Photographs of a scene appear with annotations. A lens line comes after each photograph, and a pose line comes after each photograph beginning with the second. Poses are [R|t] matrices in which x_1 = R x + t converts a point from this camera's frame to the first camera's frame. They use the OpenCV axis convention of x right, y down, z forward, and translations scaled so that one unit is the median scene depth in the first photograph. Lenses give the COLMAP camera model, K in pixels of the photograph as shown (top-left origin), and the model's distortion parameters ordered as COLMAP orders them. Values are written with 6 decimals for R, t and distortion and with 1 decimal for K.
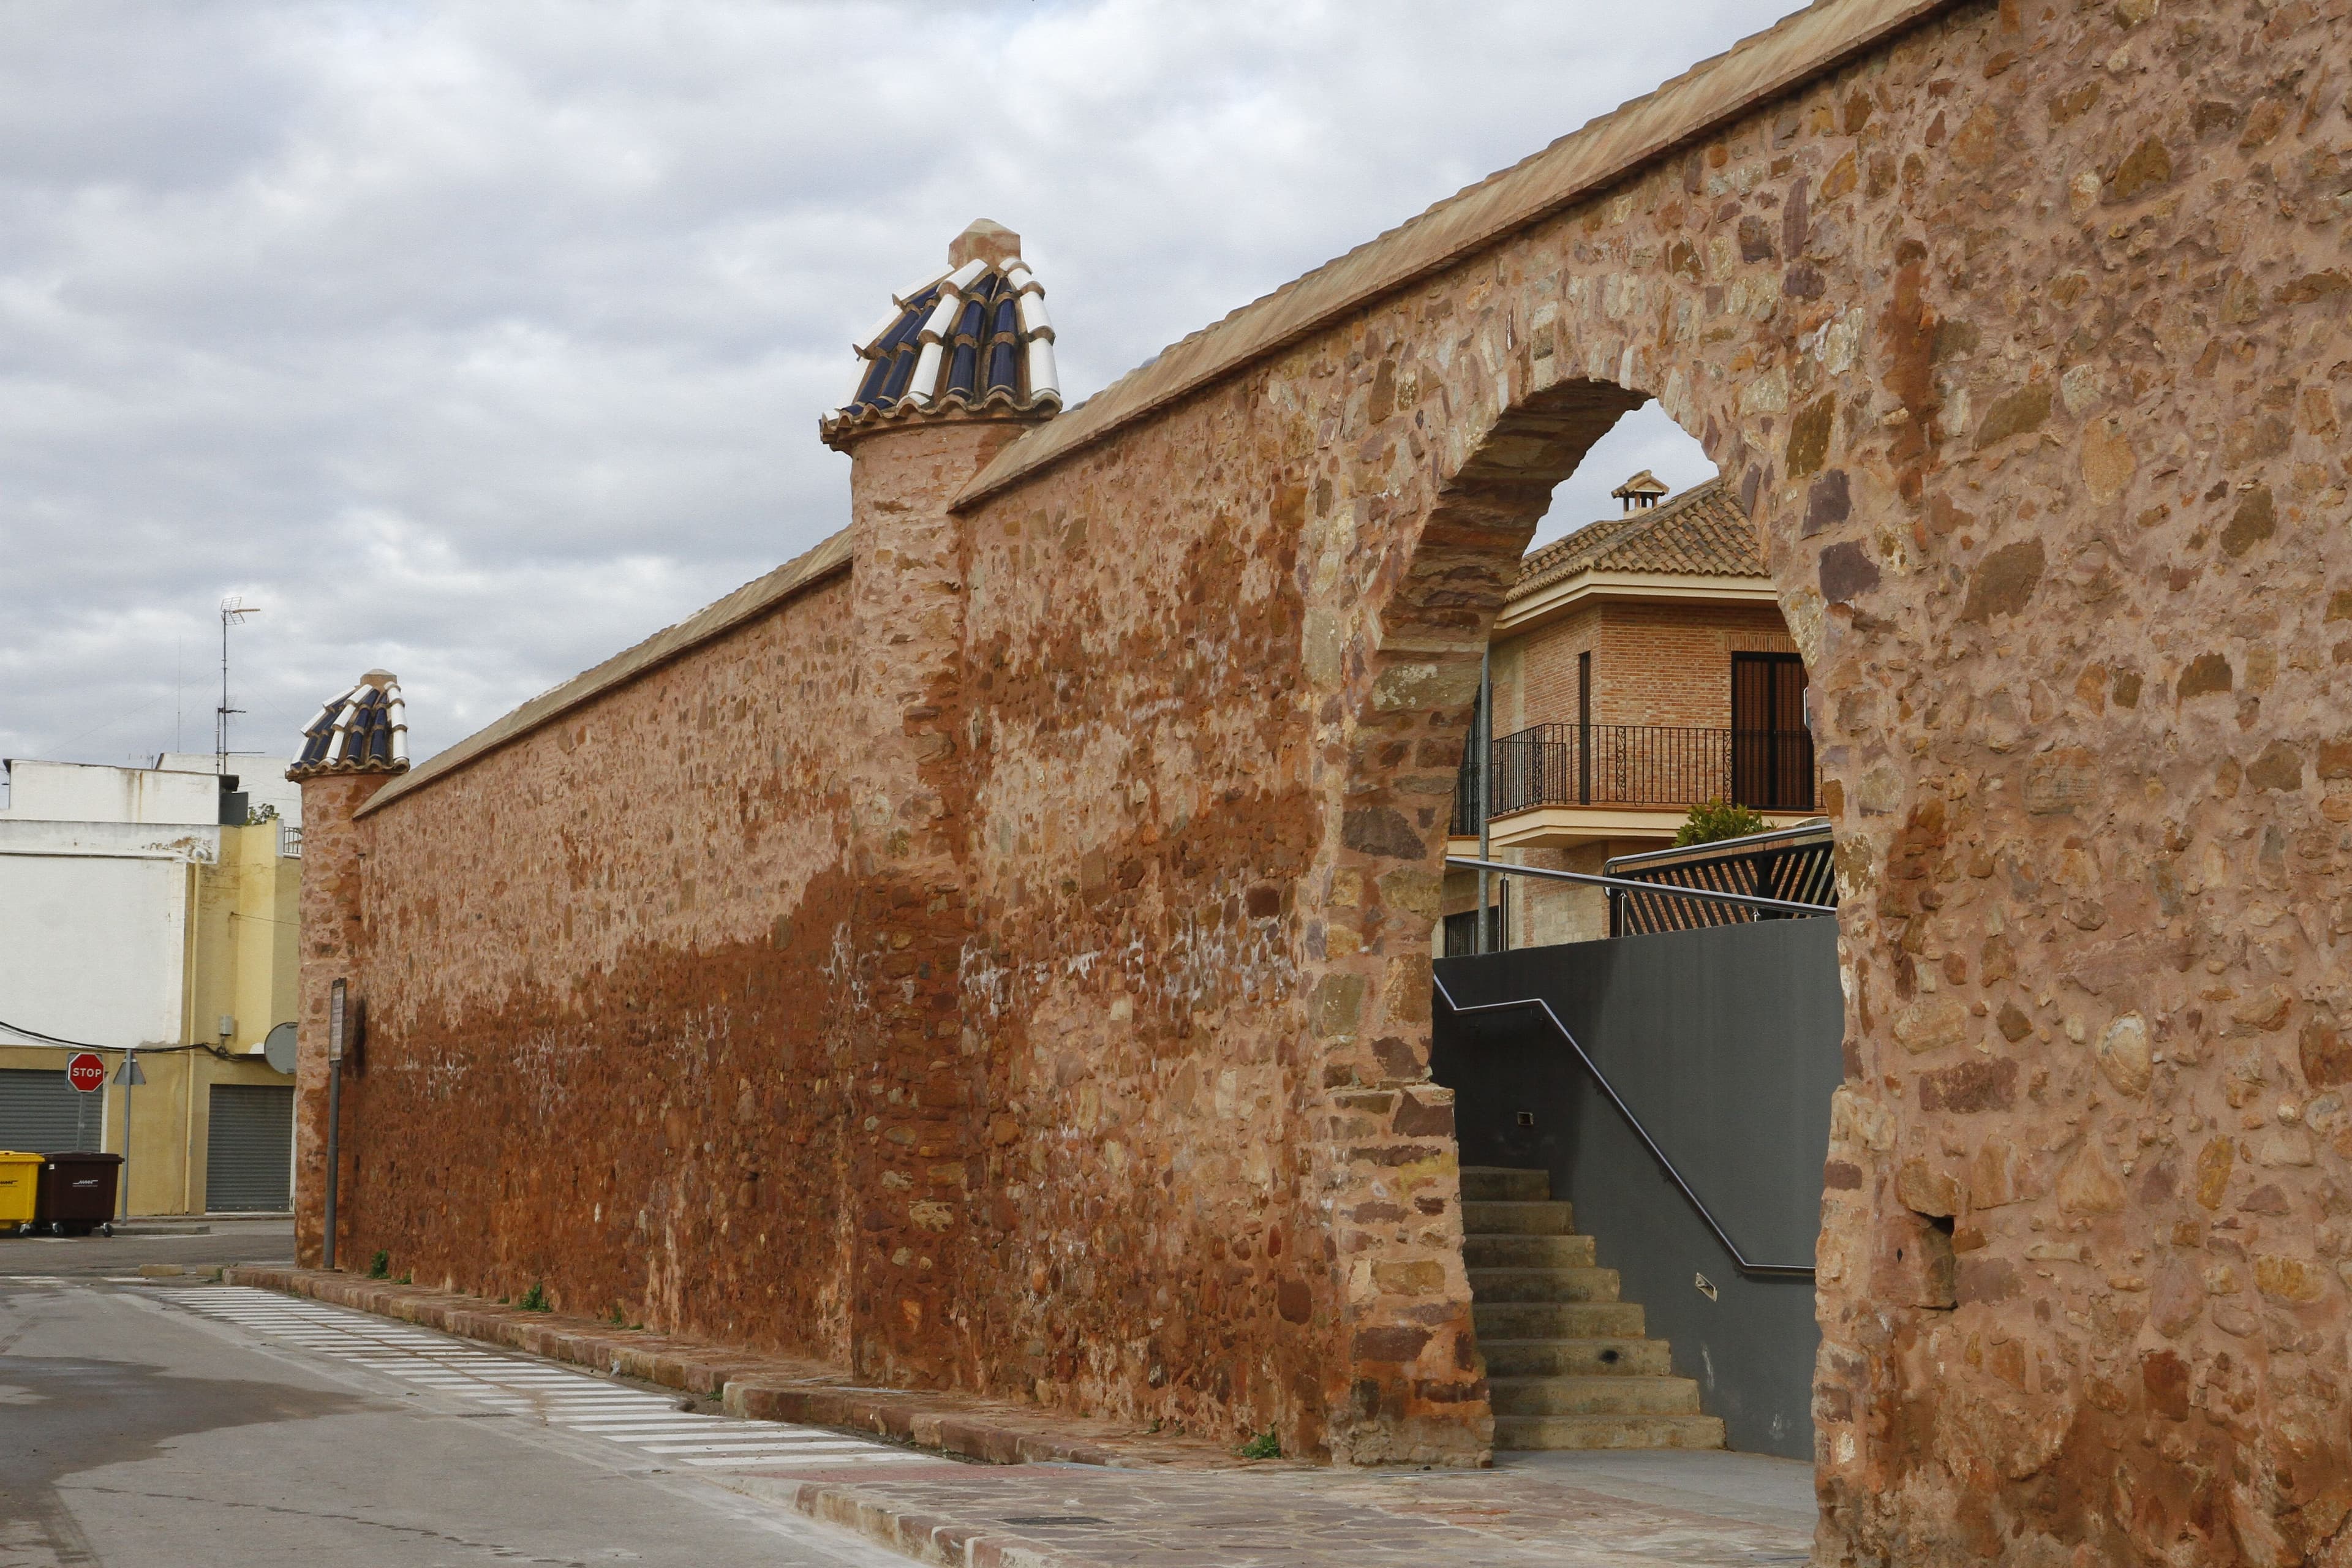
lens RADIAL K [[5665.8, 0, 1176.0], [0, 5665.8, 784.0], [0, 0, 1]] dist [0.287323, -0.364318]
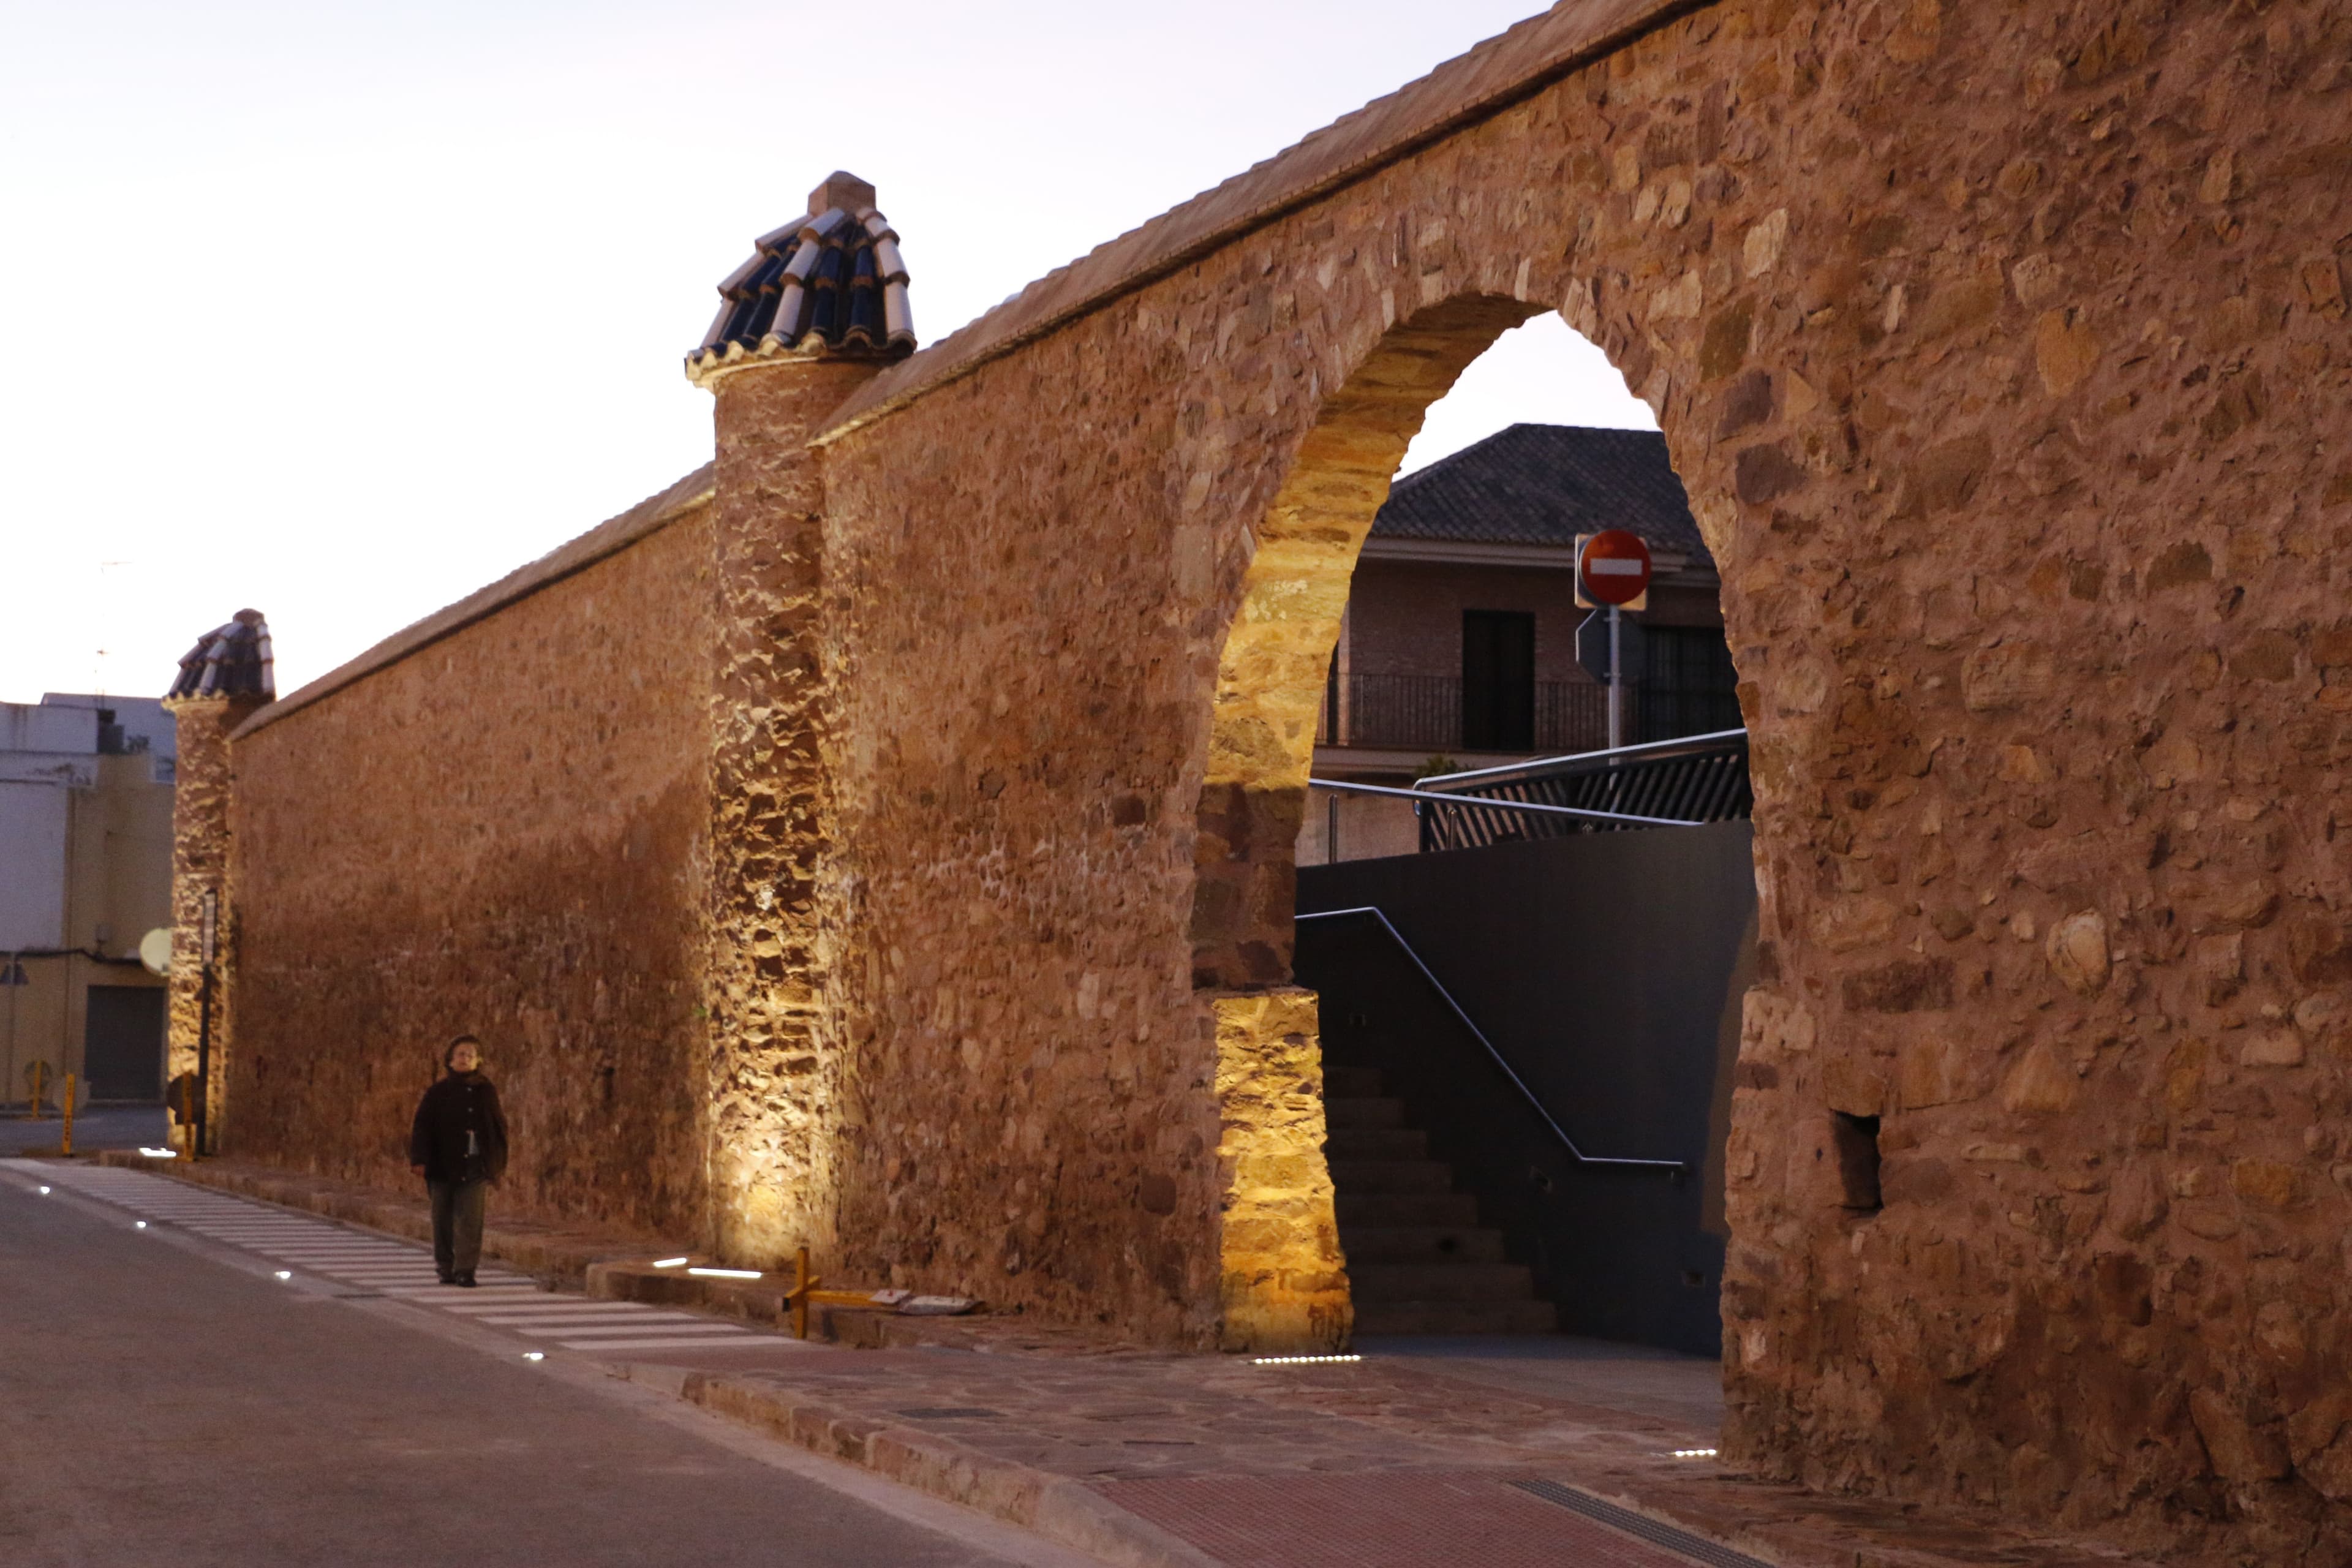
lens RADIAL K [[4598.3, 0, 1258.1], [0, 4598.3, 846.3], [0, 0, 1]] dist [0.076419, 1.448424]
pose [[0.996782, 0.009077, 0.079646, -0.032739], [-0.010639, 0.999759, 0.019203, 0.012766], [-0.079452, -0.019989, 0.996638, 0.184476]]
